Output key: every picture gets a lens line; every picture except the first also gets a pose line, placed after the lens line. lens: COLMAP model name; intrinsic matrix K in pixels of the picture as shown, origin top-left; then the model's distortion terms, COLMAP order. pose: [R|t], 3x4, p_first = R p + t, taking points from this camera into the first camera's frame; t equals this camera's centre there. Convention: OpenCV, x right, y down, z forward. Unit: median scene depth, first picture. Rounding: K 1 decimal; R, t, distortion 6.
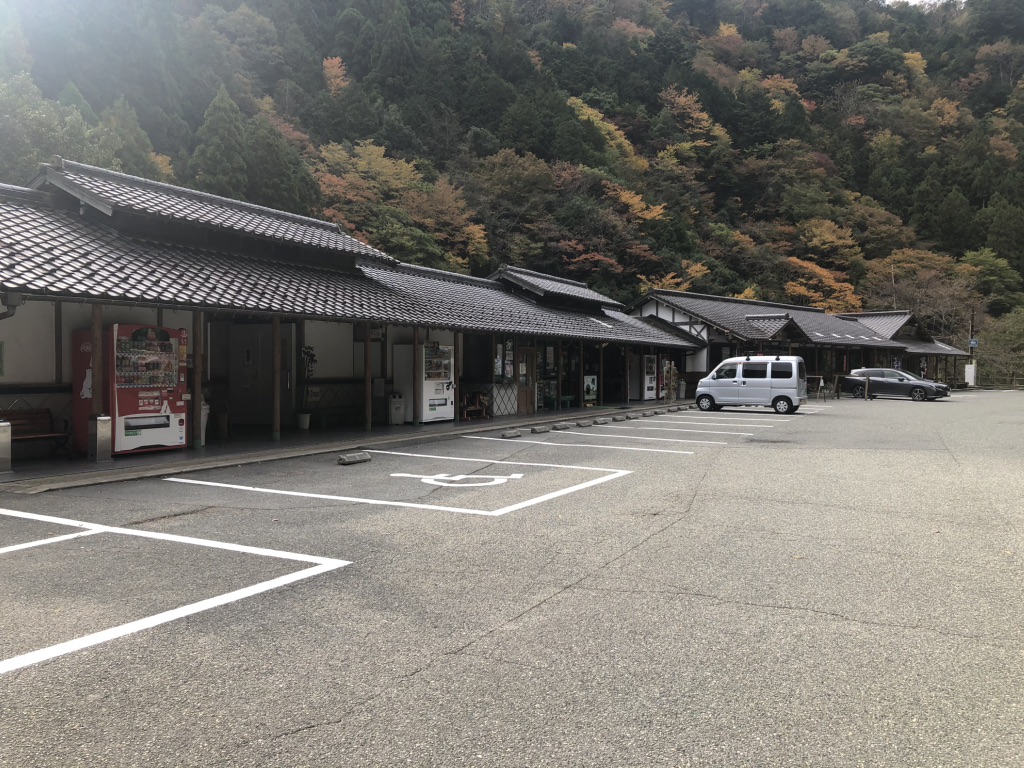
lens RADIAL K [[836.0, 0, 512.0], [0, 836.0, 384.0], [0, 0, 1]] dist [0.066847, -0.082102]
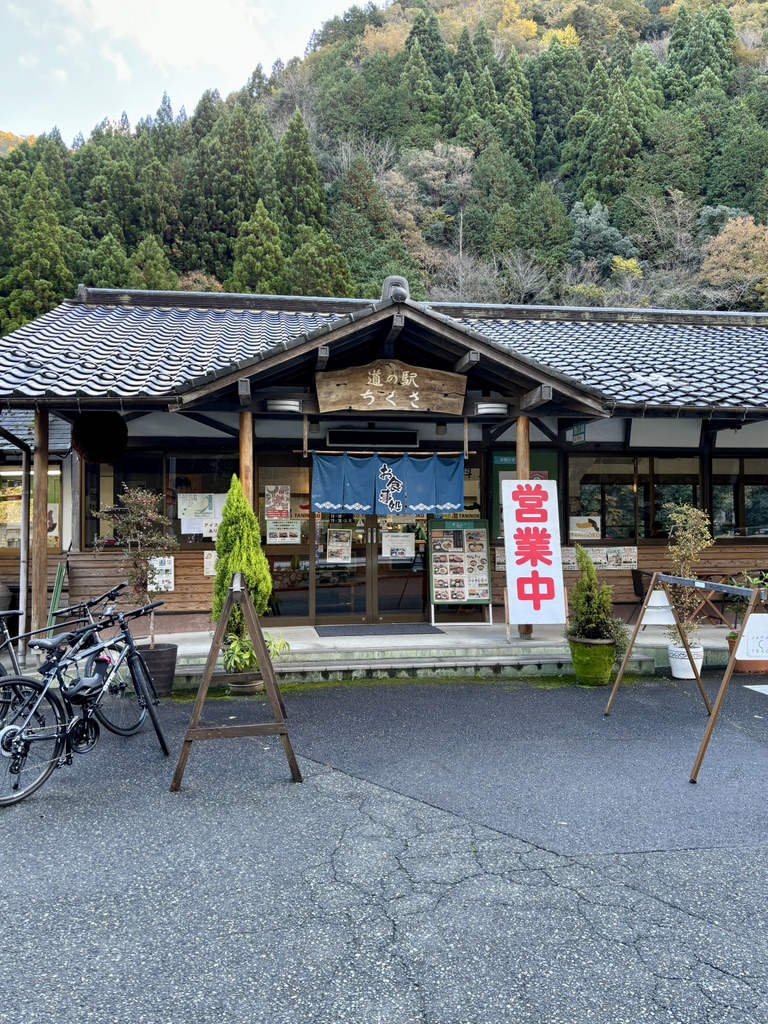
lens RADIAL K [[774.7, 0, 386.3], [0, 774.7, 523.2], [0, 0, 1]] dist [0.049653, -0.057244]
pose [[0.786263, -0.015633, -0.617695, 0.124957], [-0.002748, 0.999582, -0.028796, -0.004680], [0.617886, 0.024339, 0.785891, 0.235290]]
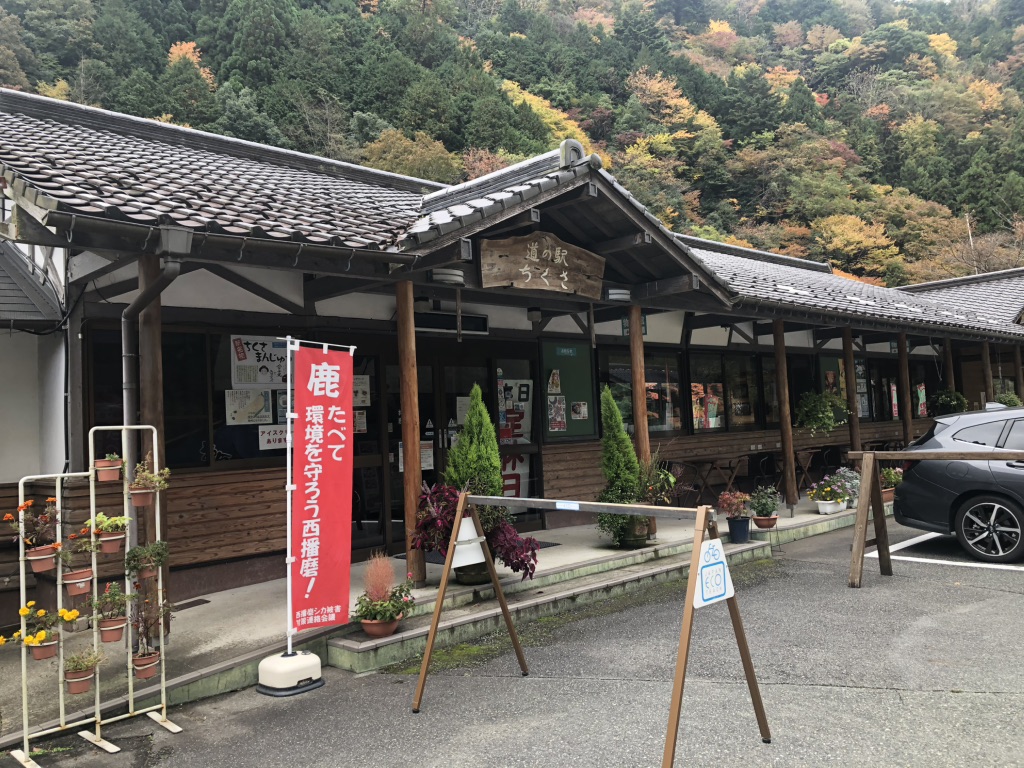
lens RADIAL K [[836.0, 0, 512.0], [0, 836.0, 384.0], [0, 0, 1]] dist [0.066847, -0.082102]
pose [[0.997627, -0.055498, -0.040750, 0.087117], [0.052525, 0.996113, -0.070717, -0.004947], [0.044516, 0.068409, 0.996664, 0.226233]]
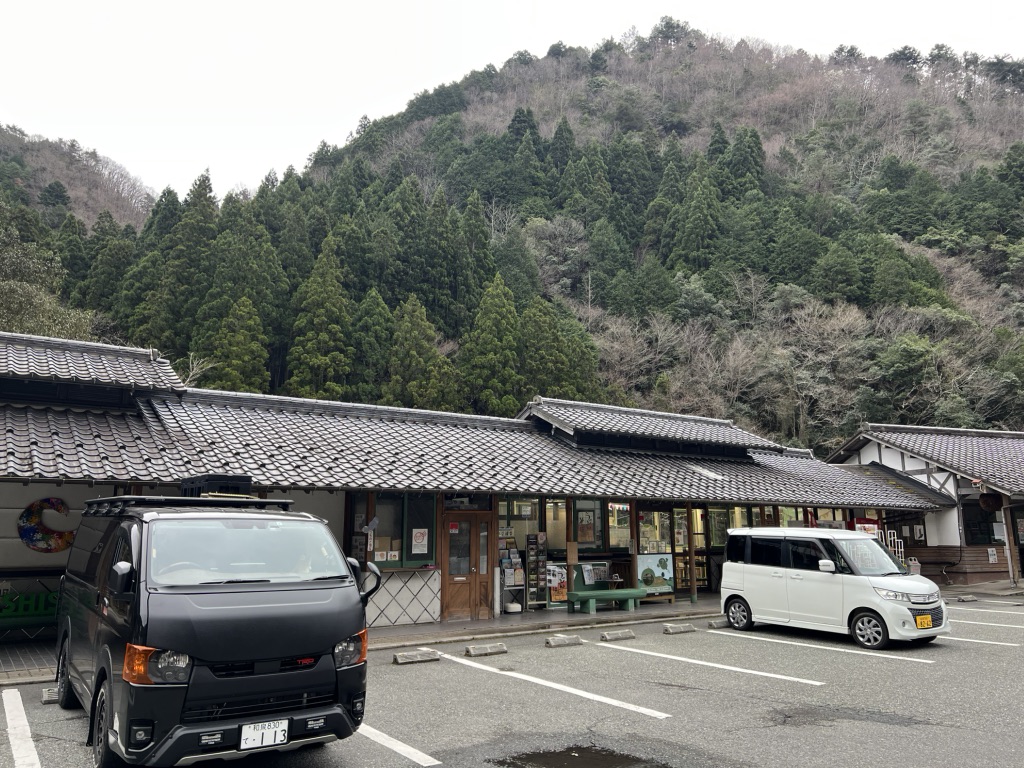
lens RADIAL K [[774.7, 0, 512.0], [0, 774.7, 384.0], [0, 0, 1]] dist [0.049653, -0.057244]
pose [[0.891038, -0.096165, -0.443625, 0.054234], [0.000303, 0.977428, -0.211269, -0.002354], [0.453929, 0.188114, 0.870955, 0.079556]]
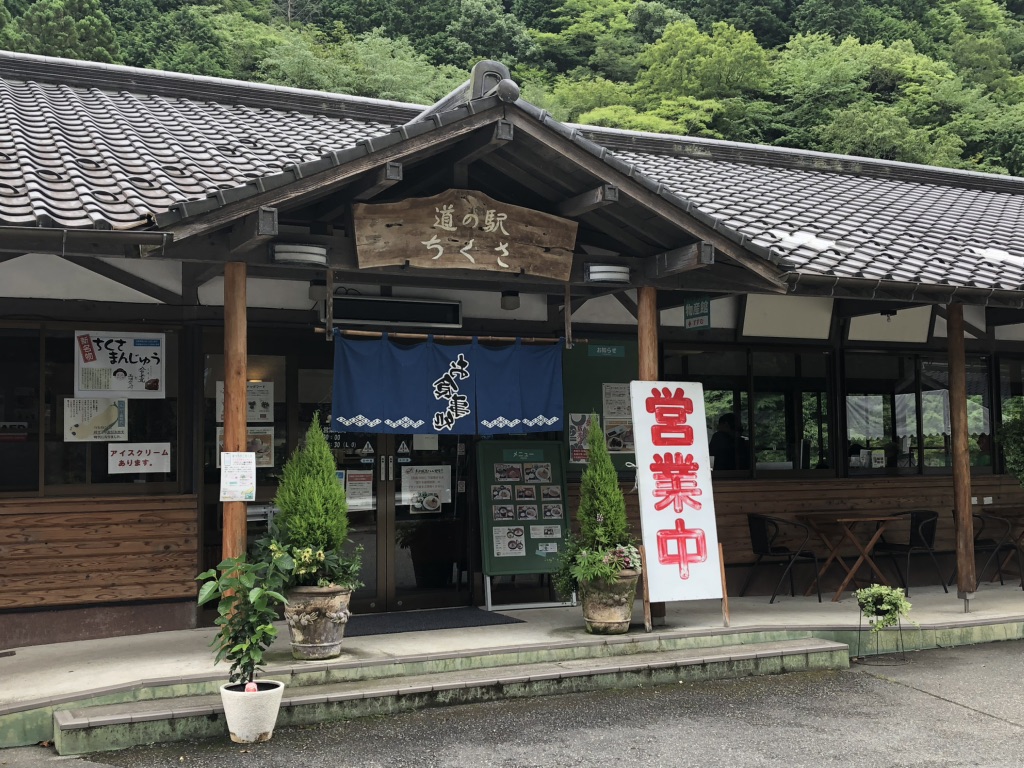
lens RADIAL K [[1197.6, 0, 512.0], [0, 1197.6, 384.0], [0, 0, 1]] dist [0.126382, -0.373157]
pose [[0.934882, -0.037659, -0.352956, 0.110576], [0.009760, 0.996707, -0.080493, -0.004782], [0.354825, 0.071806, 0.932171, 0.228588]]
